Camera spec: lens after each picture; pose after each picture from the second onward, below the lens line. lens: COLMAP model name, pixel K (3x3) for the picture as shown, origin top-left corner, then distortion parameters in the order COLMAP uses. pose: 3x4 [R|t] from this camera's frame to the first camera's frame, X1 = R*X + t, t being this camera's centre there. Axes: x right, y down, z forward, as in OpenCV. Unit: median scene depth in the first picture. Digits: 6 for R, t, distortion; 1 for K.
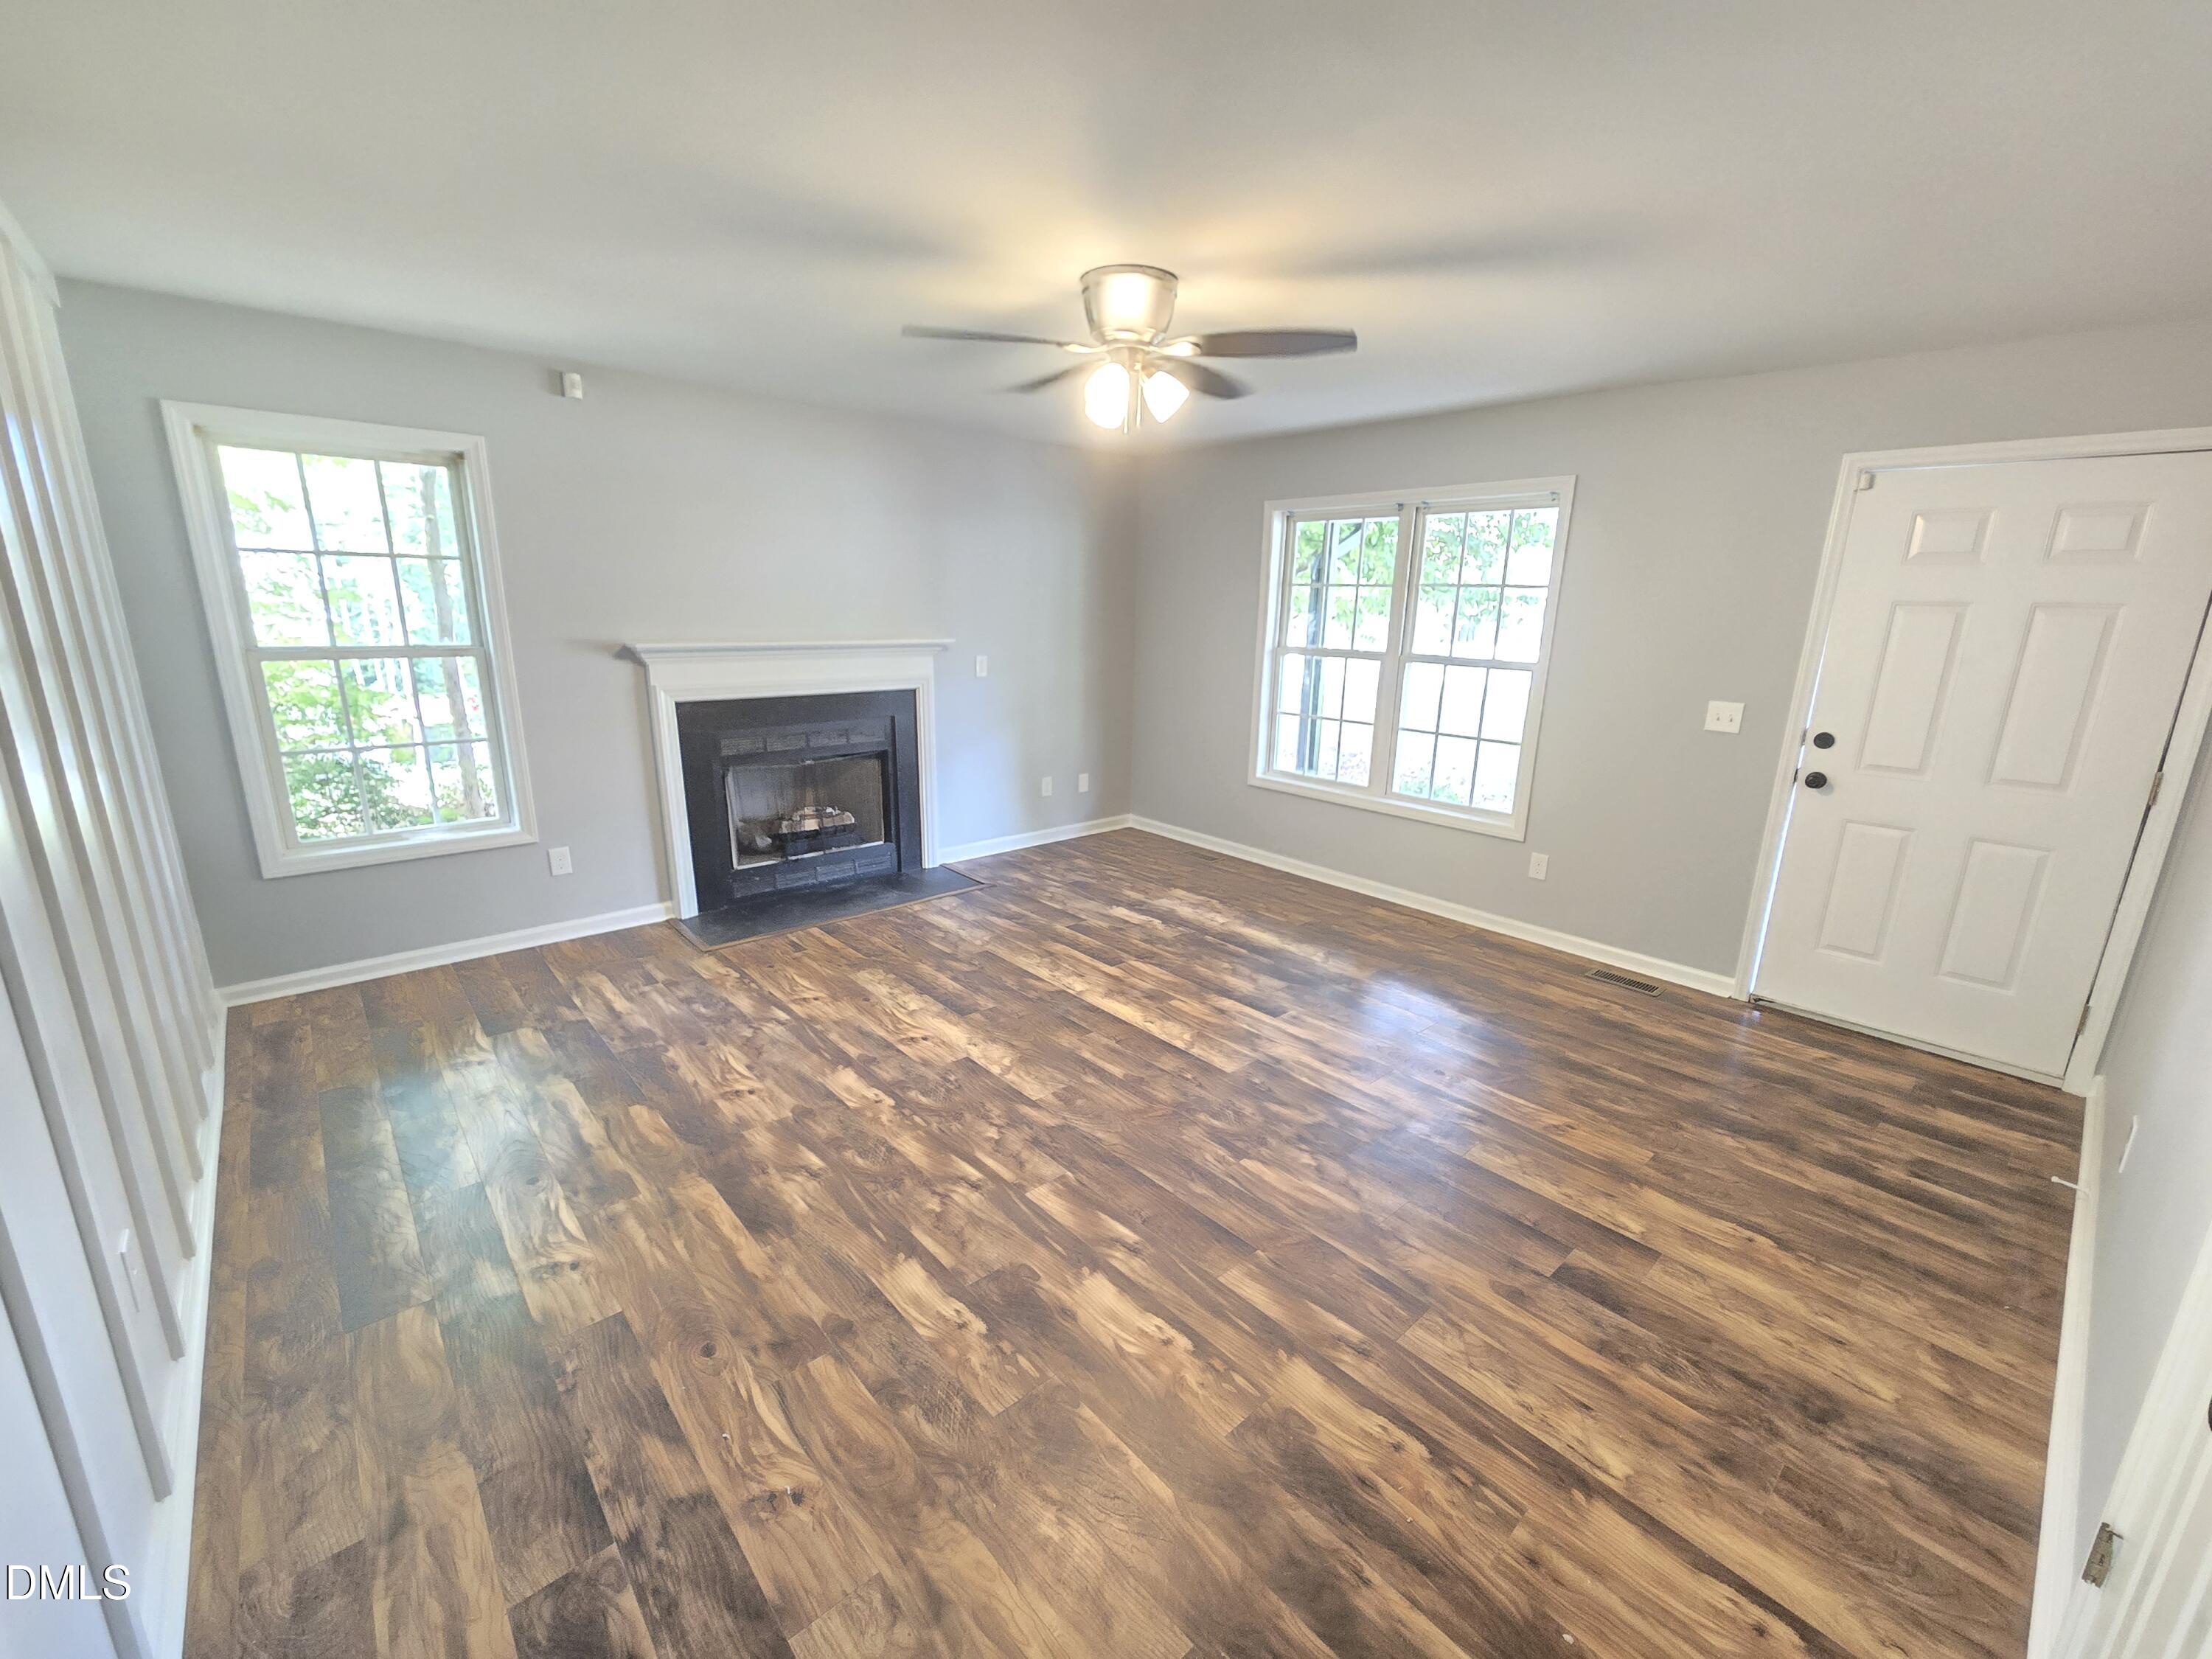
lens RADIAL K [[912.0, 0, 1107.6], [0, 912.0, 837.0], [0, 0, 1]] dist [-0.004517, 0.005995]
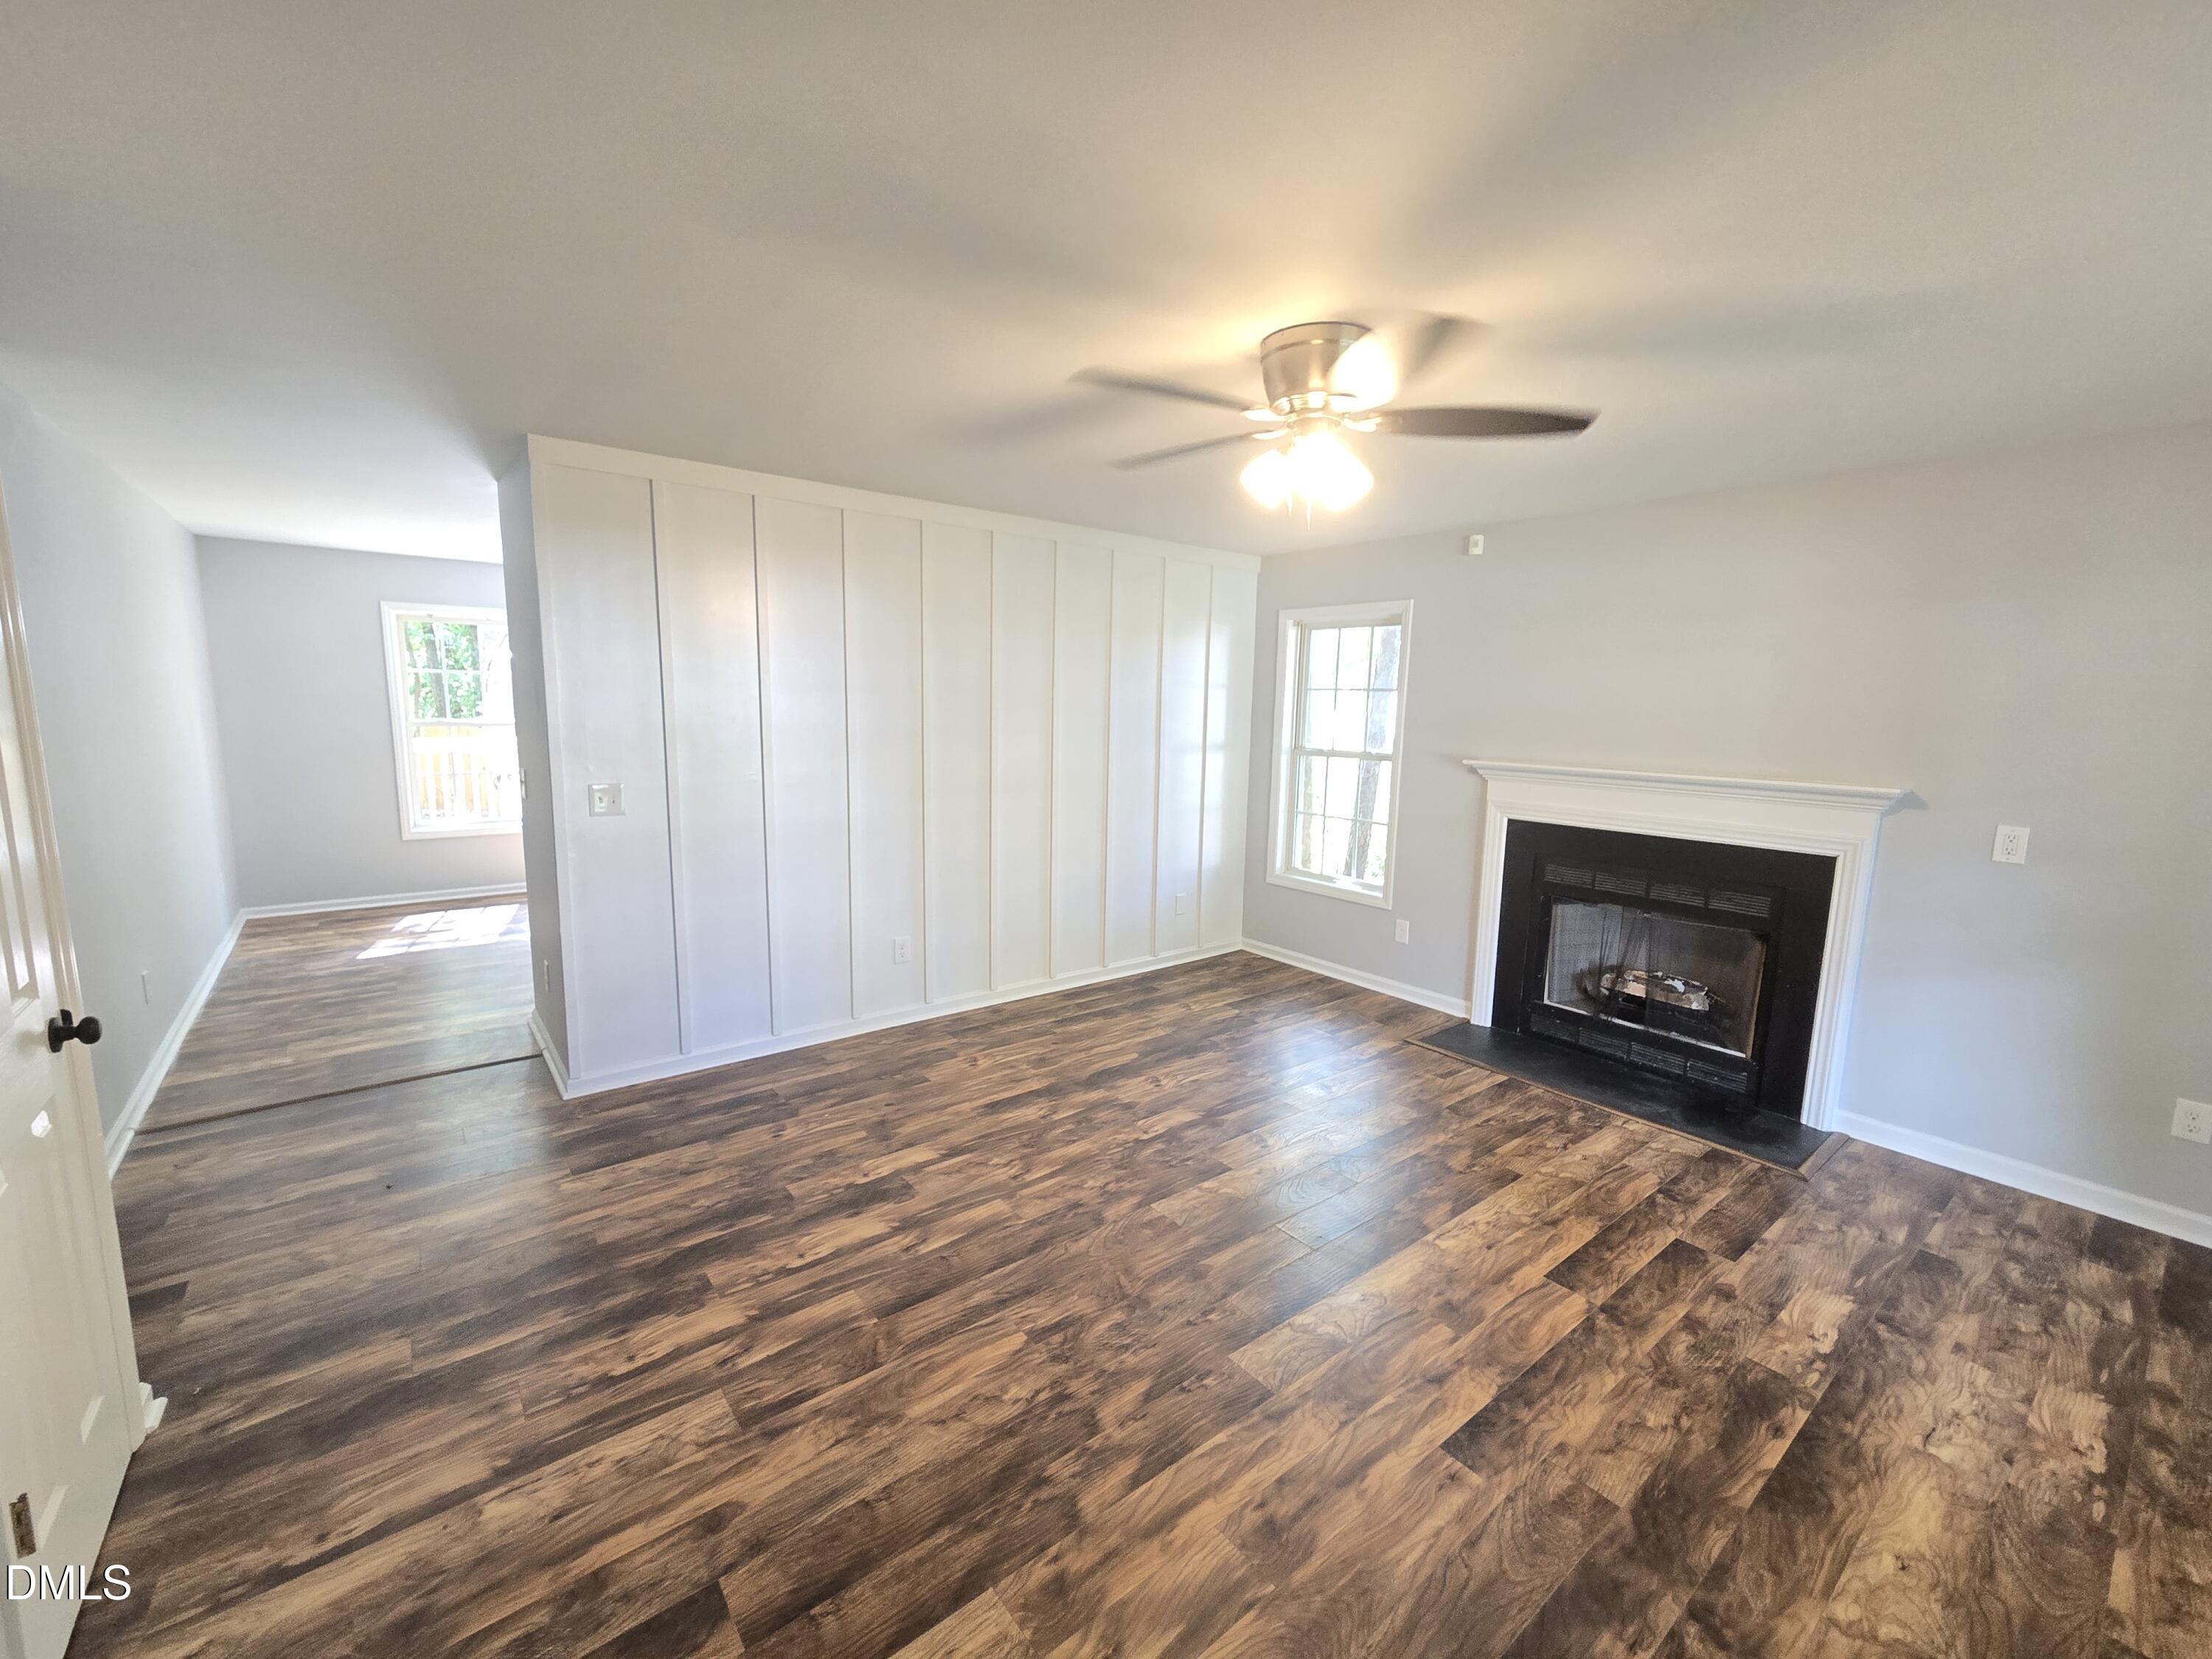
lens RADIAL K [[912.0, 0, 1107.6], [0, 912.0, 837.0], [0, 0, 1]] dist [-0.004517, 0.005995]
pose [[-0.062464, 0.125198, -0.990163, 0.869719], [-0.274361, 0.951725, 0.137646, -0.218604], [0.959596, 0.280260, -0.025099, 0.891917]]
